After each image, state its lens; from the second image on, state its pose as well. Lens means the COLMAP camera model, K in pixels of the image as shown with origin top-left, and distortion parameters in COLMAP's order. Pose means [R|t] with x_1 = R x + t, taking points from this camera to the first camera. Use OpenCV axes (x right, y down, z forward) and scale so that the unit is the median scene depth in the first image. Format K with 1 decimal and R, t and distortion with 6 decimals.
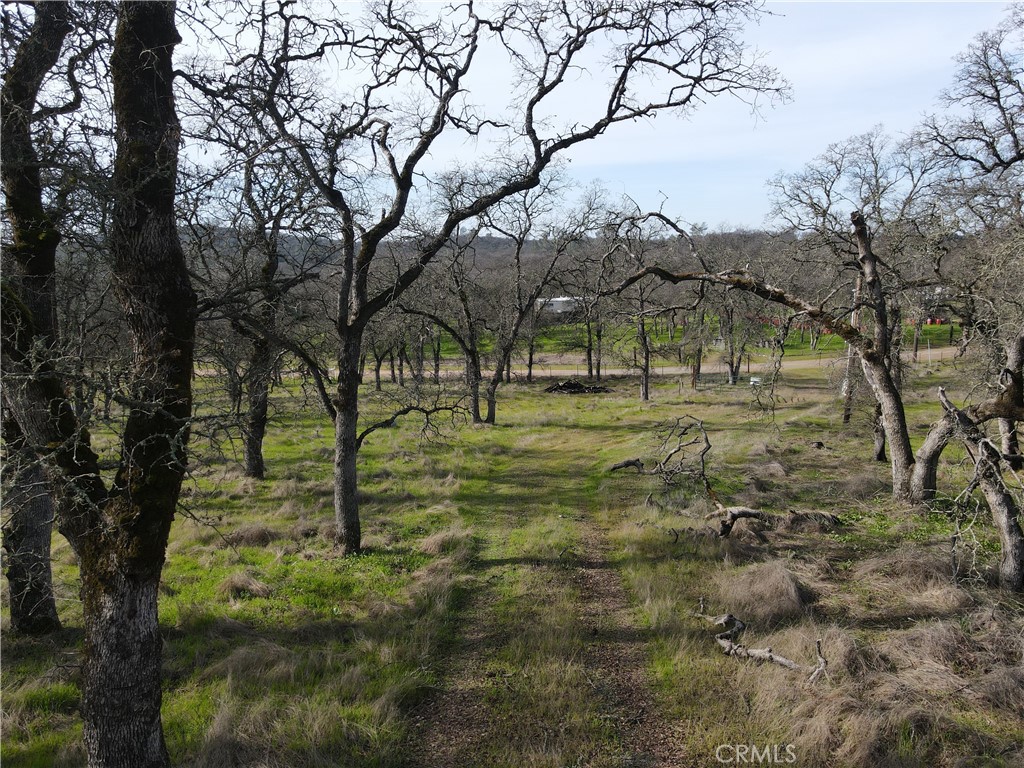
lens RADIAL K [[746.9, 0, 506.0], [0, 746.9, 382.9], [0, 0, 1]] dist [0.014606, -0.000918]
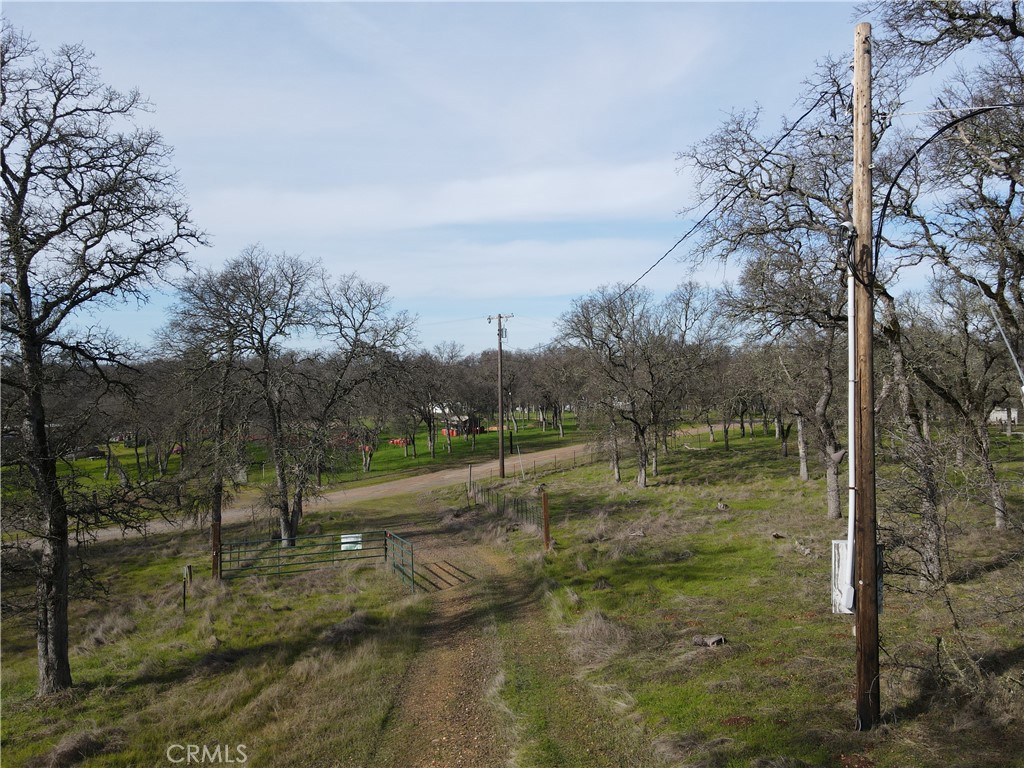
lens RADIAL K [[746.9, 0, 508.8], [0, 746.9, 378.1], [0, 0, 1]] dist [0.014606, -0.000918]
pose [[0.795970, -0.005912, 0.605308, 0.108455], [0.113882, 0.983560, -0.140147, -0.023544], [-0.594528, 0.180486, 0.783557, 0.478184]]
